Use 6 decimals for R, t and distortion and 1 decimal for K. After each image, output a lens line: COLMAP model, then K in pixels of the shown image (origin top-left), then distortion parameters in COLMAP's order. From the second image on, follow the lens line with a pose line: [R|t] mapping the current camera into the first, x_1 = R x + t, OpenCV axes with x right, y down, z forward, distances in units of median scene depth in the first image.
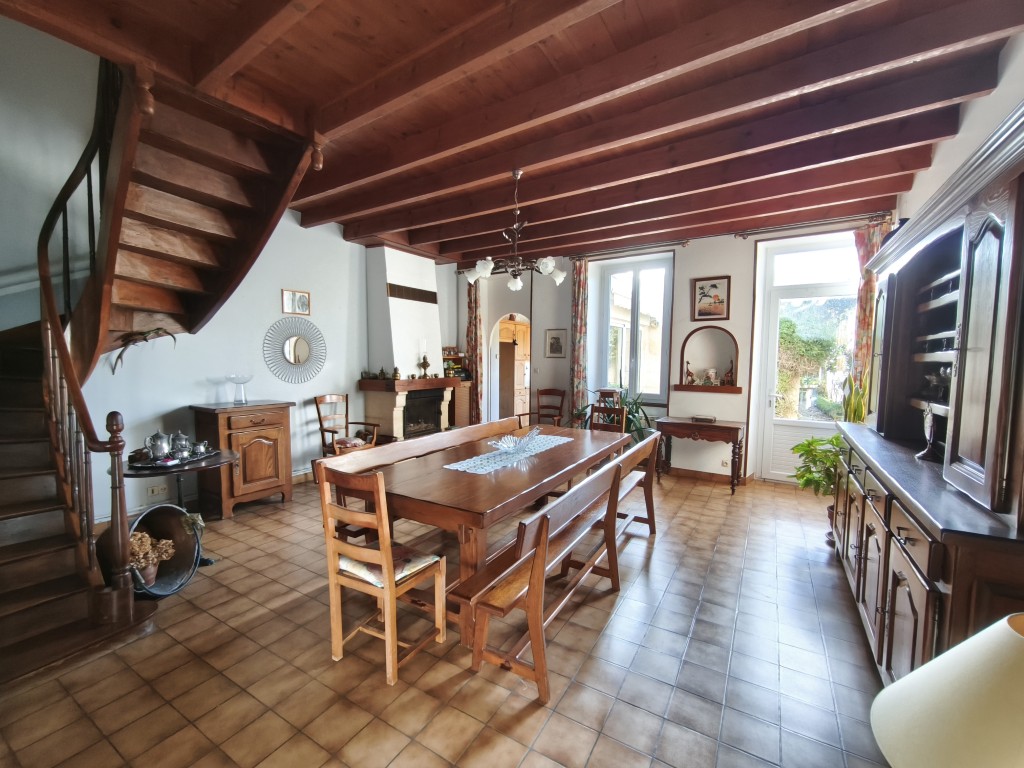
lens RADIAL K [[436.8, 0, 508.0], [0, 436.8, 385.9], [0, 0, 1]] dist [0.002691, 0.000345]
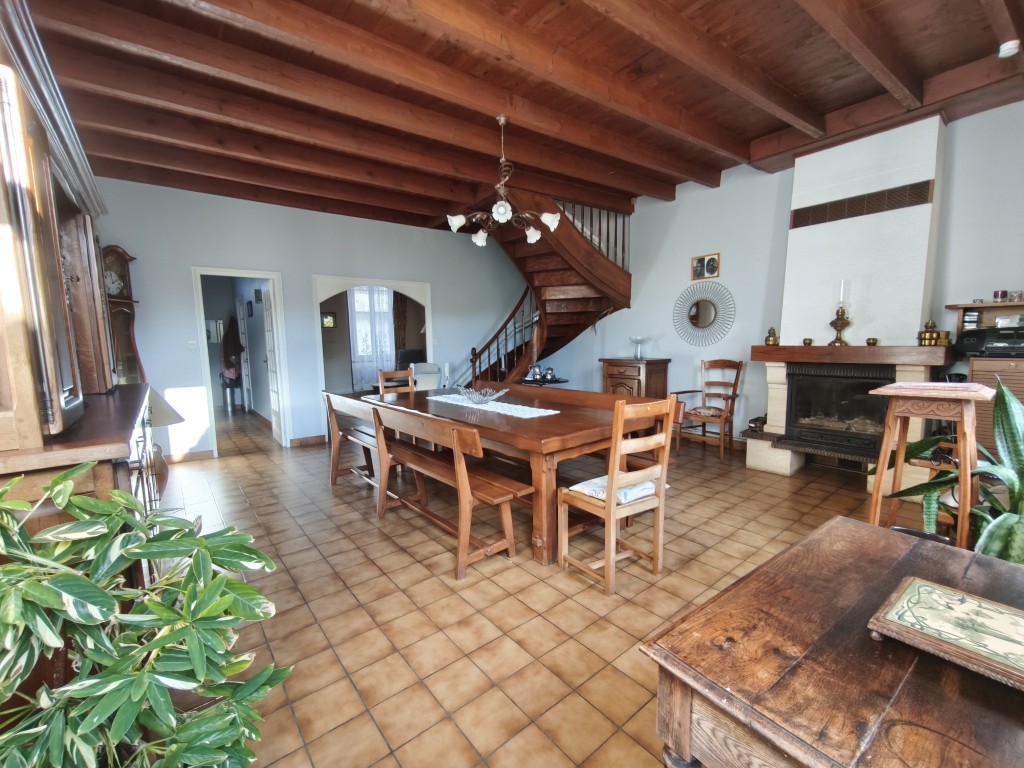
lens RADIAL K [[436.8, 0, 509.7], [0, 436.8, 387.8], [0, 0, 1]] dist [0.002691, 0.000345]
pose [[-0.356523, 0.107885, -0.928037, 0.579526], [-0.041765, 0.990477, 0.131189, -0.021825], [0.933352, 0.085532, -0.348622, 0.838052]]
